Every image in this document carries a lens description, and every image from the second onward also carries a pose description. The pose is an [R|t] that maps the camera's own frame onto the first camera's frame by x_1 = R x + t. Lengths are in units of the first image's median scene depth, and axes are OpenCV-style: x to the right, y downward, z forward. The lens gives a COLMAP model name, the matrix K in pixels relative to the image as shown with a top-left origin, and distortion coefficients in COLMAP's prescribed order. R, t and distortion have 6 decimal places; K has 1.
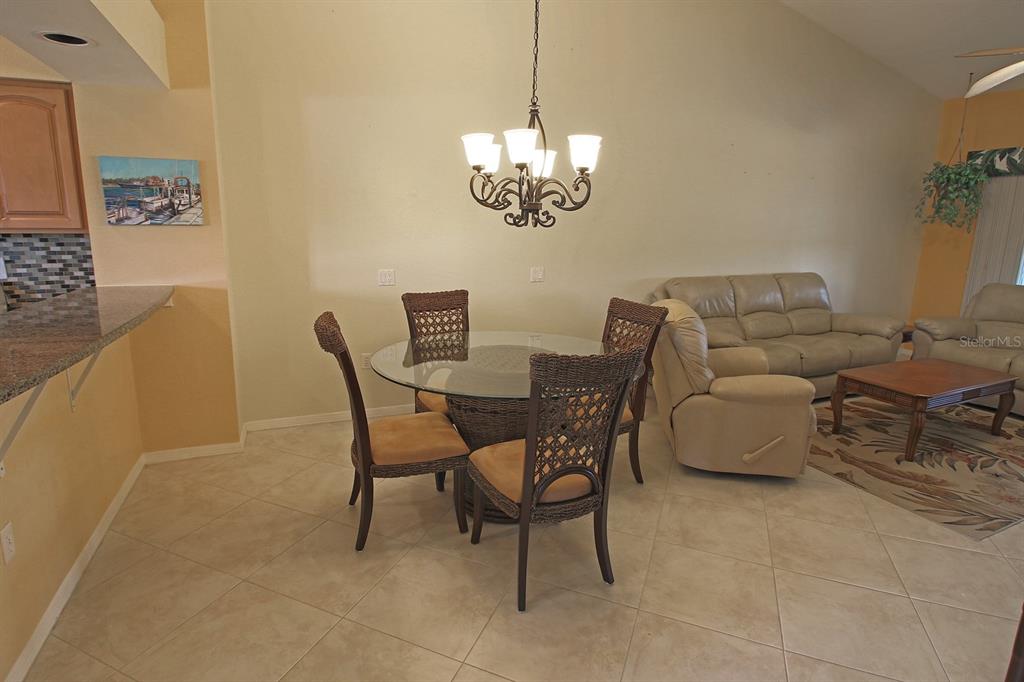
lens RADIAL K [[522.2, 0, 501.6], [0, 522.2, 331.1], [0, 0, 1]] dist [0.000664, -0.014126]
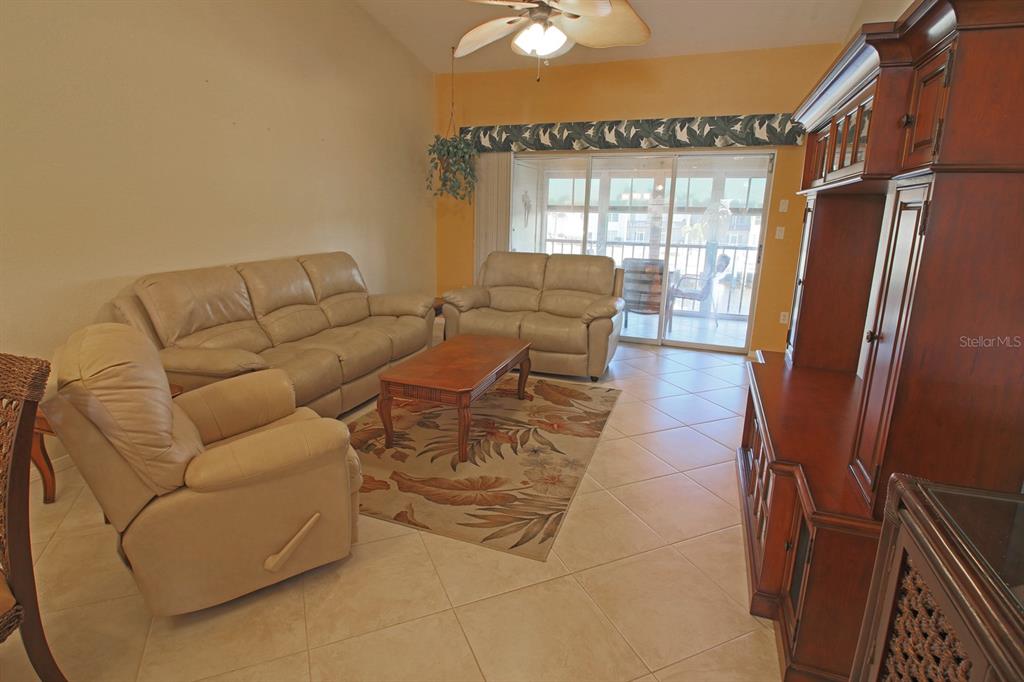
lens RADIAL K [[522.2, 0, 502.0], [0, 522.2, 331.2], [0, 0, 1]] dist [0.000664, -0.014126]
pose [[0.695192, -0.166723, 0.699222, 0.262905], [0.133375, 0.985757, 0.102438, -0.060308], [-0.706342, 0.022045, 0.707527, 0.341216]]
